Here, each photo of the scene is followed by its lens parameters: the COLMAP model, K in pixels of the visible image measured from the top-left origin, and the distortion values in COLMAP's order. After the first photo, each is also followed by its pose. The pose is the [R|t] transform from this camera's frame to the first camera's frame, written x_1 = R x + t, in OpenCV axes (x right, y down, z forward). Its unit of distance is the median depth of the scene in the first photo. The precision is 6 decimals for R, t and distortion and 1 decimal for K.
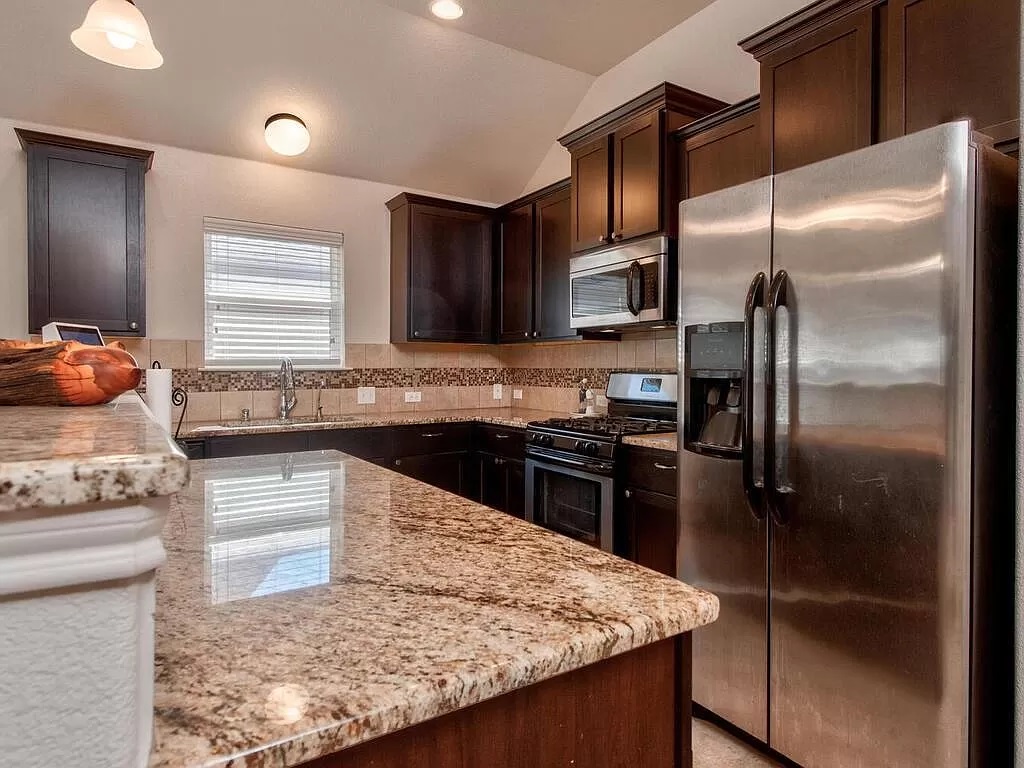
lens RADIAL K [[611.4, 0, 512.0], [0, 611.4, 384.0], [0, 0, 1]] dist [-0.000336, -0.001400]
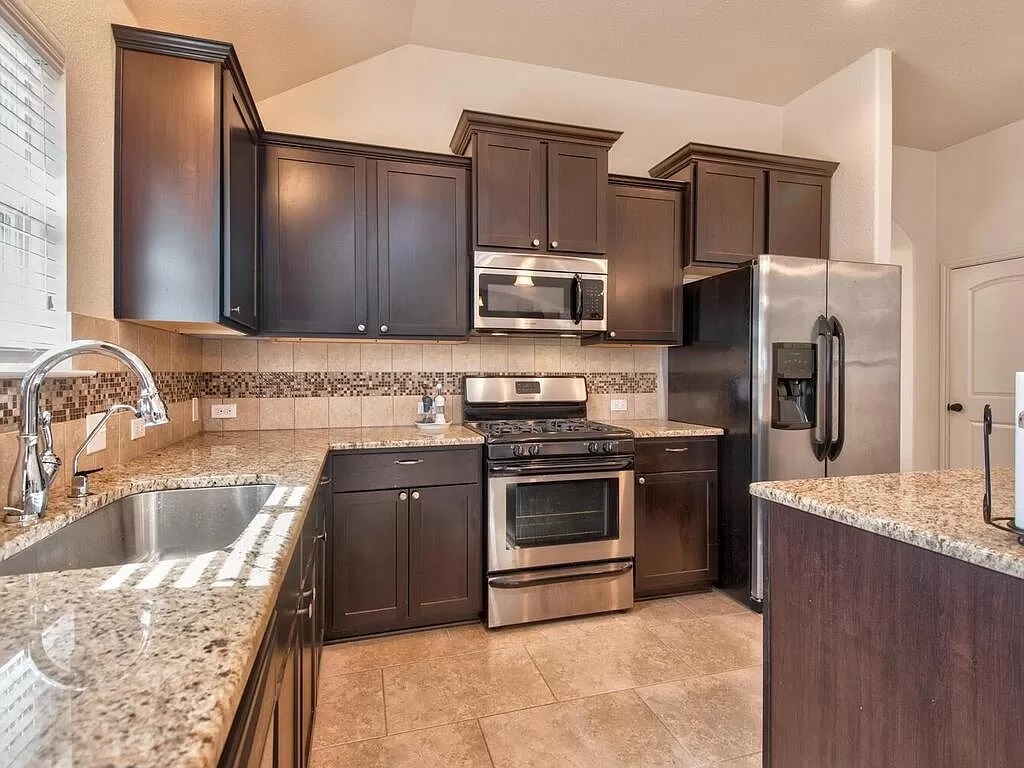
lens RADIAL K [[524.5, 0, 515.1], [0, 524.5, 377.5], [0, 0, 1]] dist [0.000722, -0.000070]
pose [[0.272172, -0.007677, 0.962218, -0.678974], [0.026516, 0.999648, 0.000475, -0.017784], [-0.961883, 0.025385, 0.272280, 0.785103]]
